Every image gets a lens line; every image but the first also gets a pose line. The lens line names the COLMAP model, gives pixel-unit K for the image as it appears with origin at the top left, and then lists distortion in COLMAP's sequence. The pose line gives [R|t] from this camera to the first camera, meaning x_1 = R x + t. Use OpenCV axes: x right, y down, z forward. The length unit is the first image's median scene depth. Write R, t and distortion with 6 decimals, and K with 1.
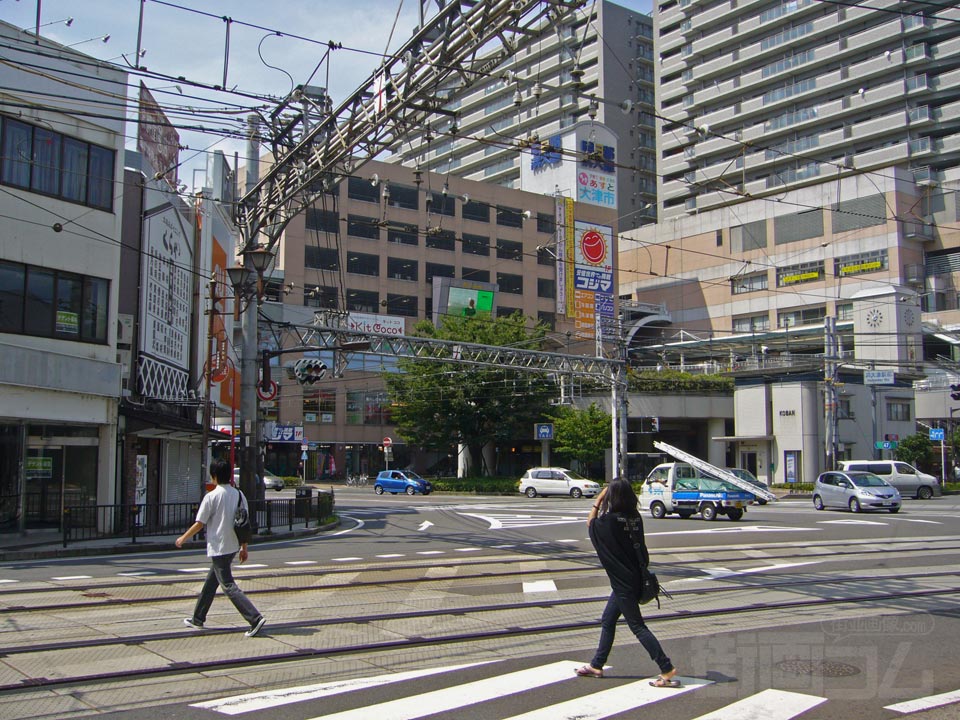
lens RADIAL K [[1087.7, 0, 480.1], [0, 1087.7, 359.2], [0, 0, 1]] dist [0.003144, 0.000000]
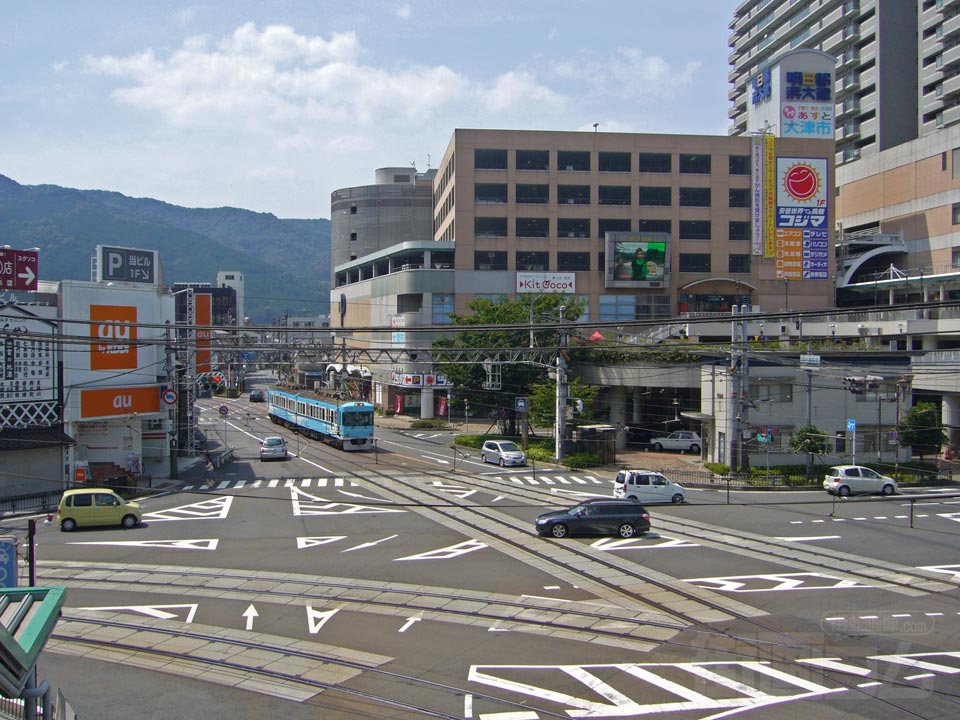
lens RADIAL K [[1087.7, 0, 478.8], [0, 1087.7, 359.5], [0, 0, 1]] dist [0.003144, 0.000000]
pose [[0.858685, 0.009837, -0.512409, 0.362458], [0.049200, 0.993616, 0.101524, -0.059482], [0.510136, -0.112388, 0.852719, 0.003376]]
